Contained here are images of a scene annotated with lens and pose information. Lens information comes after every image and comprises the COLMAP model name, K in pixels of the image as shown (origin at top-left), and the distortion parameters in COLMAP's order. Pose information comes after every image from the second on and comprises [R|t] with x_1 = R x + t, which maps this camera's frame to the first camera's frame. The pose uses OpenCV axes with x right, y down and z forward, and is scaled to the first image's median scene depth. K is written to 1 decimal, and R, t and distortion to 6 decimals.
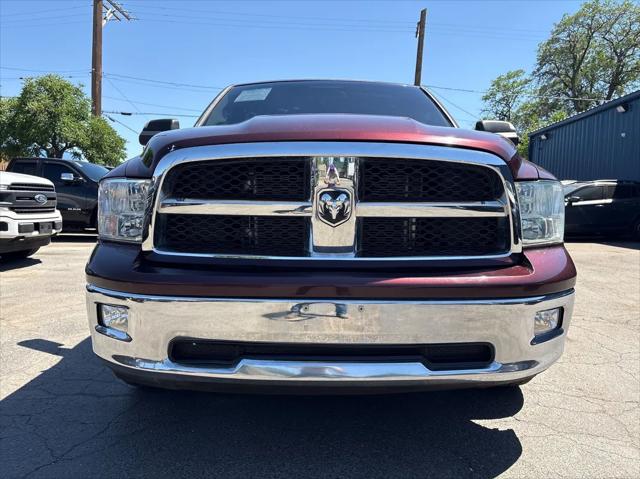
lens RADIAL K [[479.0, 0, 322.4], [0, 479.0, 226.4], [0, 0, 1]] dist [0.055404, -0.081271]
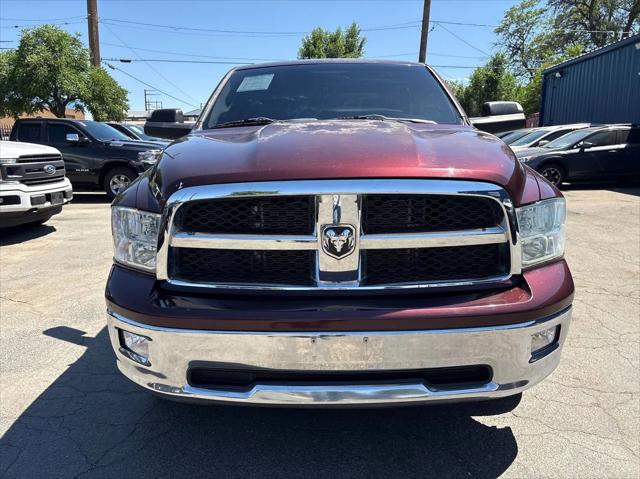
lens RADIAL K [[482.2, 0, 318.5], [0, 482.2, 220.6], [0, 0, 1]] dist [0.049275, -0.076060]
pose [[0.999446, -0.021604, -0.025320, 0.004286], [0.024363, 0.993150, 0.114279, -0.101550], [0.022678, -0.114832, 0.993126, -0.015375]]
